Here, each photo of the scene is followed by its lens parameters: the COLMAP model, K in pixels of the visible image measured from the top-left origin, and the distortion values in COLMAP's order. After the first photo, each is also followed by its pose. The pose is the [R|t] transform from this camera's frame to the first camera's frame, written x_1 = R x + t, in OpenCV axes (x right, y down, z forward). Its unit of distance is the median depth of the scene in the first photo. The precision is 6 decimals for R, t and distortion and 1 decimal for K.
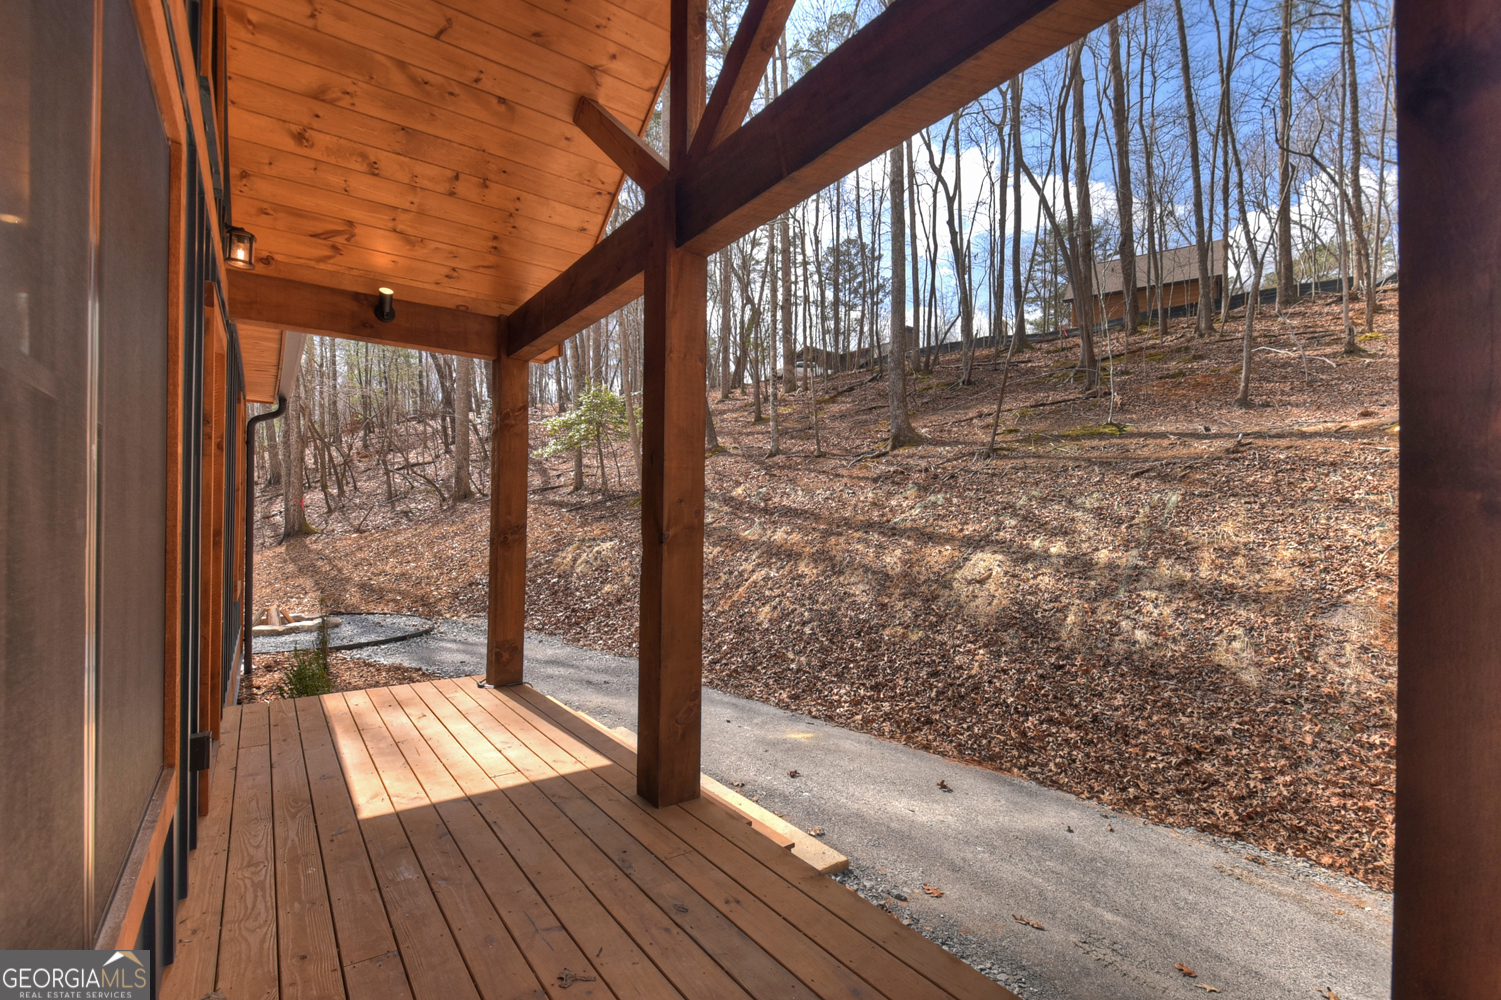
lens RADIAL K [[673.0, 0, 757.5], [0, 673.0, 502.7], [0, 0, 1]] dist [0.015972, 0.000069]
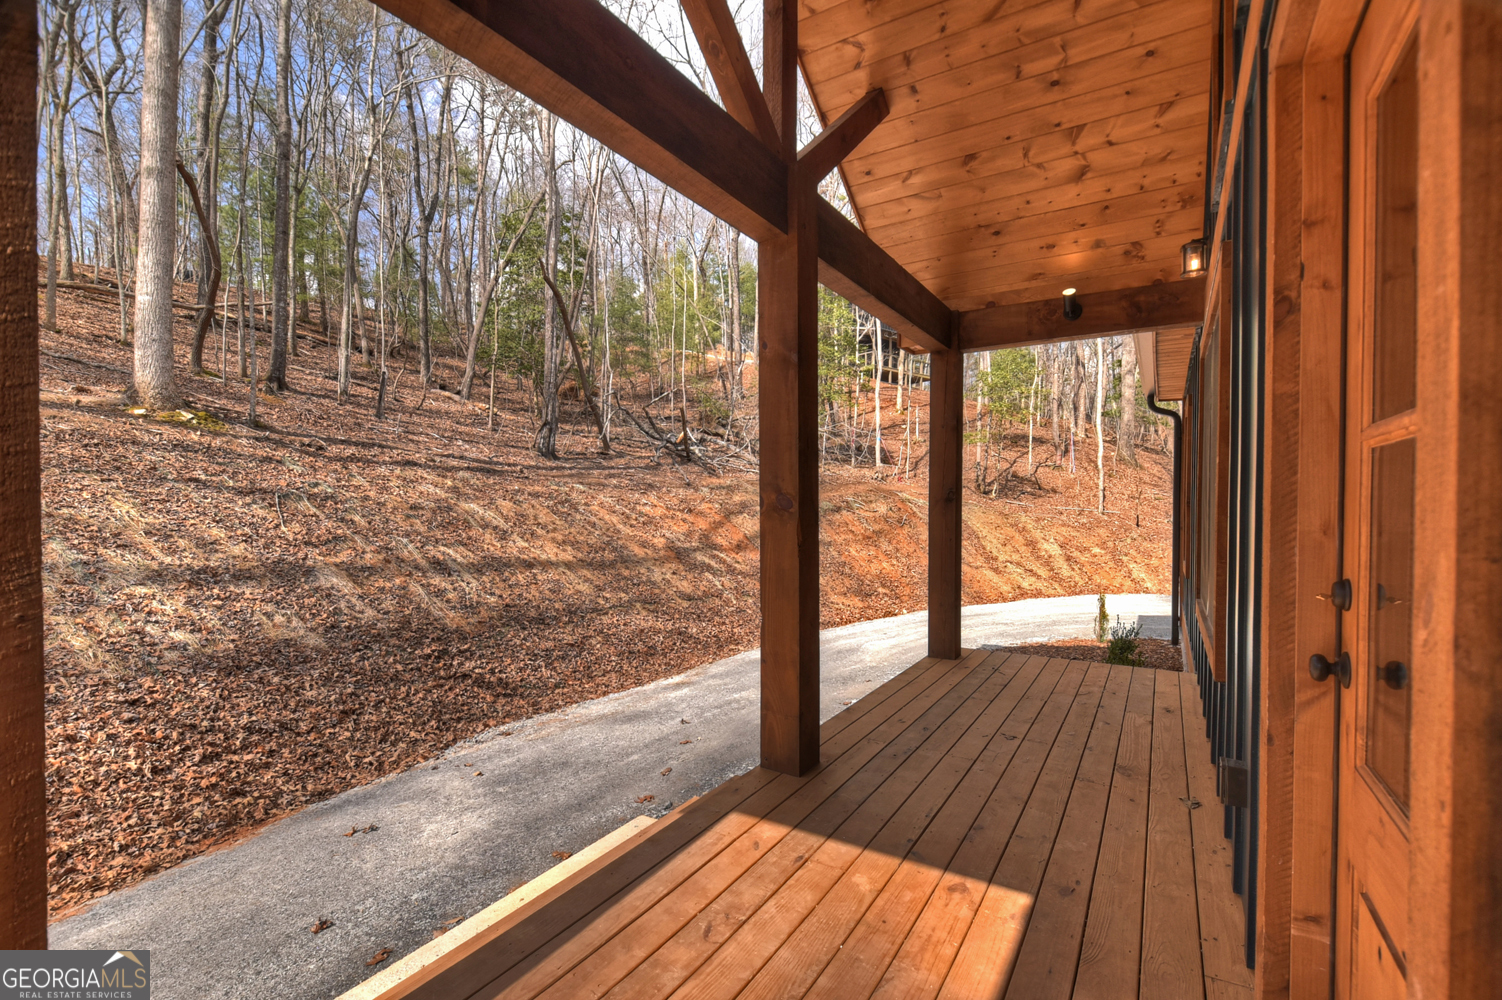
lens RADIAL K [[673.5, 0, 758.0], [0, 673.5, 502.7], [0, 0, 1]] dist [0.015972, 0.000069]
pose [[-0.371162, -0.015554, 0.928438, -0.760616], [-0.016430, 0.999813, 0.010181, 0.014743], [-0.928423, -0.011476, -0.371348, 1.017797]]
